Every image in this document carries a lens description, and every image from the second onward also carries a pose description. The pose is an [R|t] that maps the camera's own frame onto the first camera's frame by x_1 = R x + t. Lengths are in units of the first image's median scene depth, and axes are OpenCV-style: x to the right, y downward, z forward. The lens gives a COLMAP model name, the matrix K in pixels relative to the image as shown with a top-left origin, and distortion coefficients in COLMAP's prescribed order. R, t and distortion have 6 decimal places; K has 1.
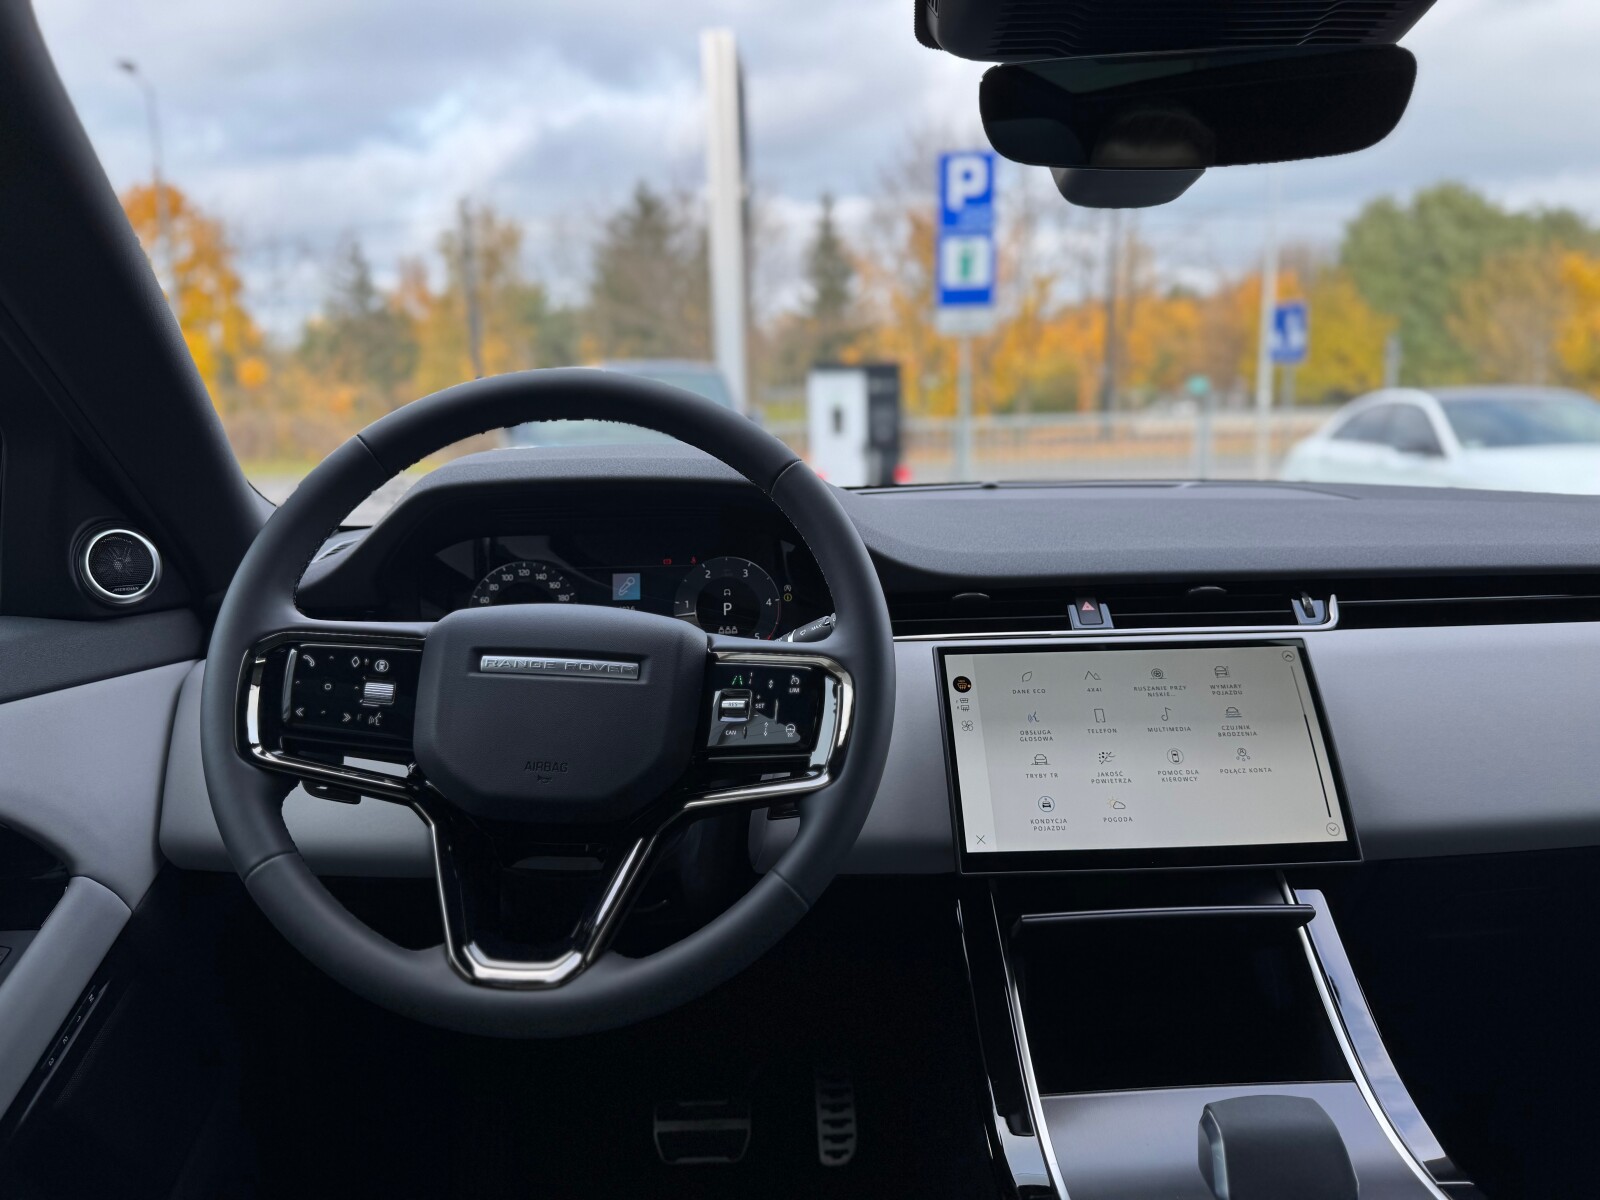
lens RADIAL K [[1127.6, 0, 814.4], [0, 1127.6, 601.2], [0, 0, 1]] dist [0.044186, -0.078747]
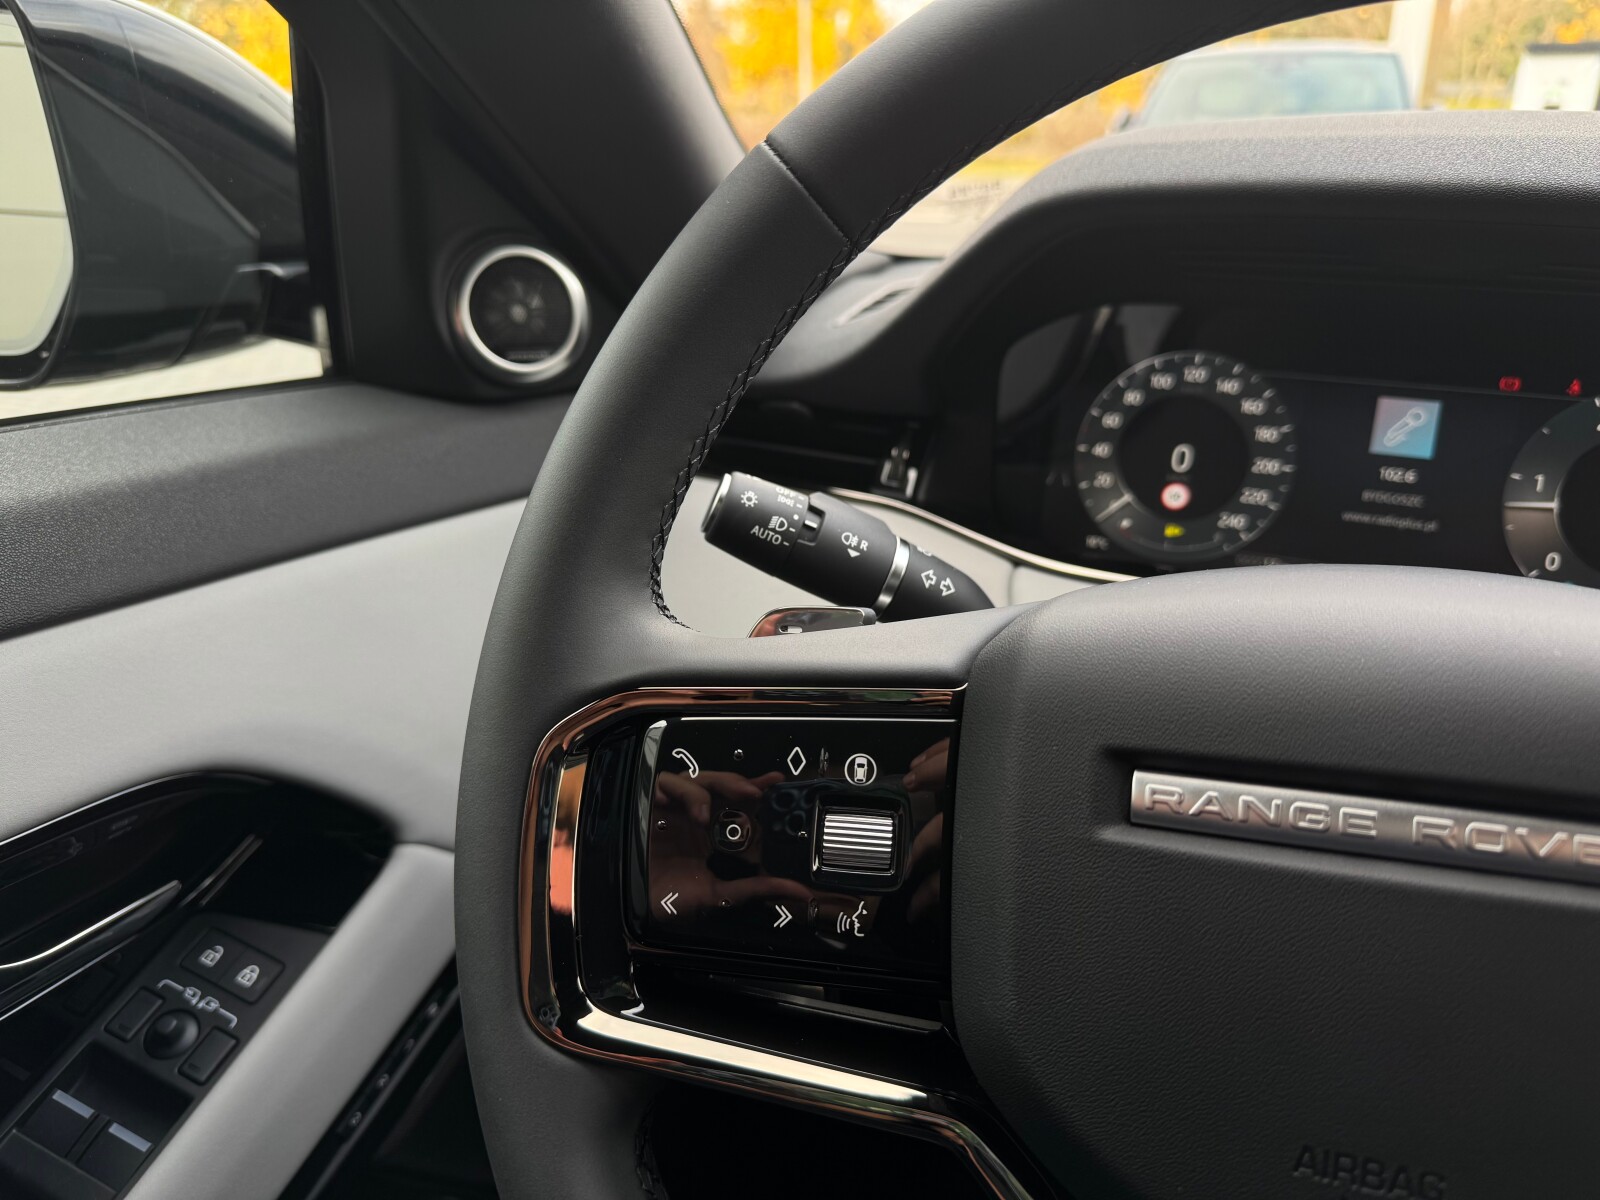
lens RADIAL K [[1127.6, 0, 814.4], [0, 1127.6, 601.2], [0, 0, 1]] dist [0.044186, -0.078747]
pose [[0.880727, 0.197504, -0.430478, -0.191826], [-0.086727, 0.960787, 0.263375, -0.054069], [0.465616, -0.194627, 0.863320, 0.519416]]
